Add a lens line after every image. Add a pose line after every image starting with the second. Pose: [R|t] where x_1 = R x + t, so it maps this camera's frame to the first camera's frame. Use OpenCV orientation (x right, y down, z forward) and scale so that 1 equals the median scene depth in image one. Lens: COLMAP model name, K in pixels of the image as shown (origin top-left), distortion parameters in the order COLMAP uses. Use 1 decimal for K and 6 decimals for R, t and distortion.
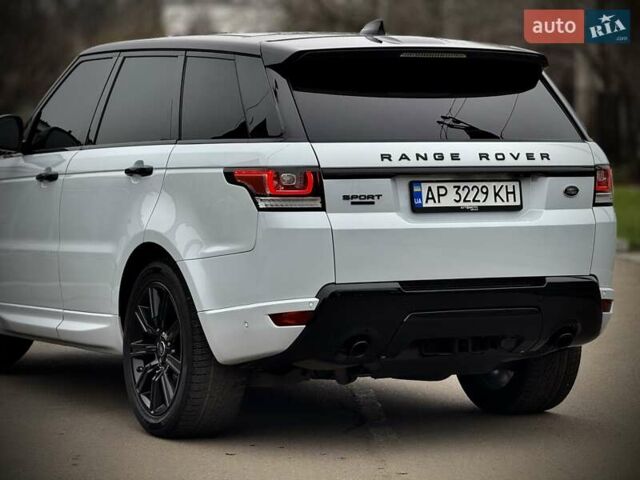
lens RADIAL K [[2274.5, 0, 320.0], [0, 2274.5, 240.0], [0, 0, 1]] dist [0.217635, 0.595650]
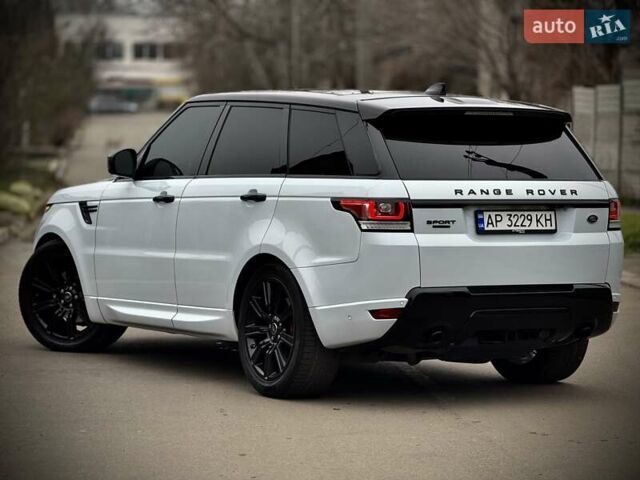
lens RADIAL K [[2274.5, 0, 320.0], [0, 2274.5, 240.0], [0, 0, 1]] dist [0.217635, 0.595650]
pose [[0.998133, 0.013735, 0.059513, -0.126671], [-0.013739, 0.999906, -0.000340, -0.006903], [-0.059512, -0.000478, 0.998227, -0.304970]]
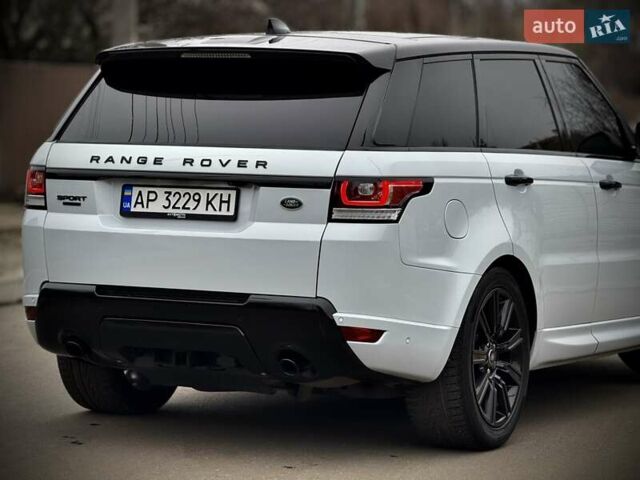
lens RADIAL K [[2274.5, 0, 320.0], [0, 2274.5, 240.0], [0, 0, 1]] dist [0.217635, 0.595650]
pose [[0.590460, 0.052212, -0.805376, 0.873238], [-0.059568, 0.998003, 0.021028, -0.027338], [0.804865, 0.035558, 0.592391, 0.480629]]
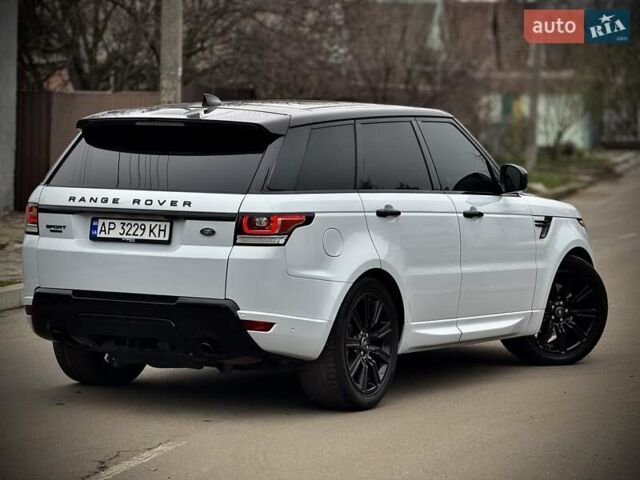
lens RADIAL K [[2274.5, 0, 320.0], [0, 2274.5, 240.0], [0, 0, 1]] dist [0.217635, 0.595650]
pose [[0.551330, 0.053100, -0.832596, 1.236530], [-0.059466, 0.997935, 0.024268, -0.052889], [0.832165, 0.036132, 0.553349, 0.355028]]
